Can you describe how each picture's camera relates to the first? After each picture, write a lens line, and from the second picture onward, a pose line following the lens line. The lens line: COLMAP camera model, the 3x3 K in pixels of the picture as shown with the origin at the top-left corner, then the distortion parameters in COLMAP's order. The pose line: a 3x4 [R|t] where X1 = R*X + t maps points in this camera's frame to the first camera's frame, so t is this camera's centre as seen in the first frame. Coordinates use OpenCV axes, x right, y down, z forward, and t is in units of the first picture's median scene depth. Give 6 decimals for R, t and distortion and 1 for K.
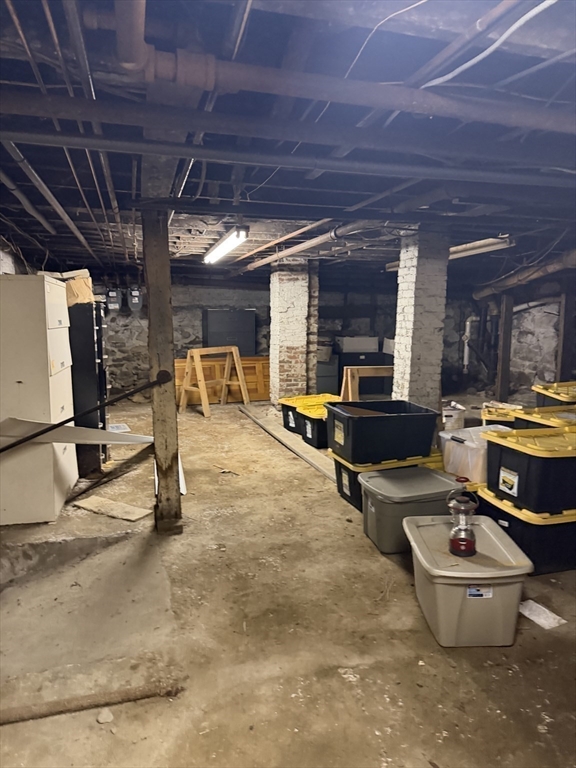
lens RADIAL K [[536.2, 0, 289.9], [0, 536.2, 380.2], [0, 0, 1]] dist [0.126840, -0.191054]
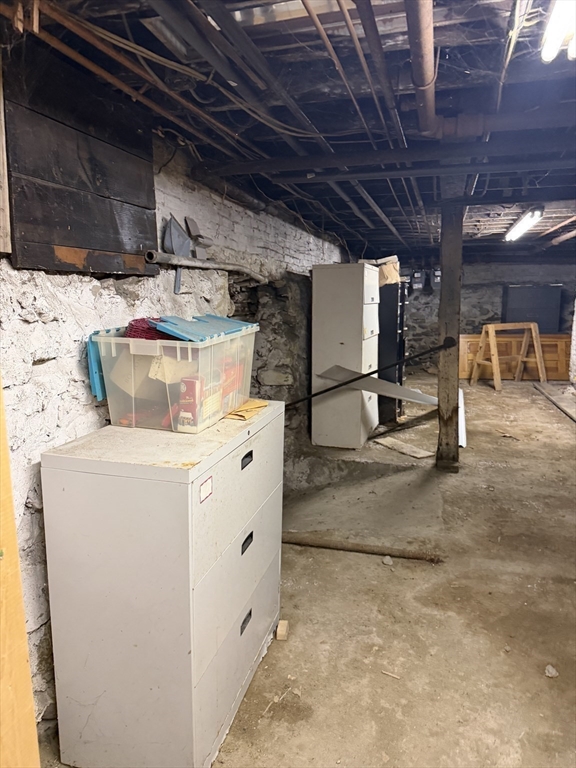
lens RADIAL K [[549.8, 0, 246.1], [0, 549.8, 382.8], [0, 0, 1]] dist [0.040624, -0.120425]
pose [[0.817552, 0.073164, -0.571188, 0.089717], [-0.052265, 0.997230, 0.052929, 0.037389], [0.573478, -0.013419, 0.819111, -0.235456]]
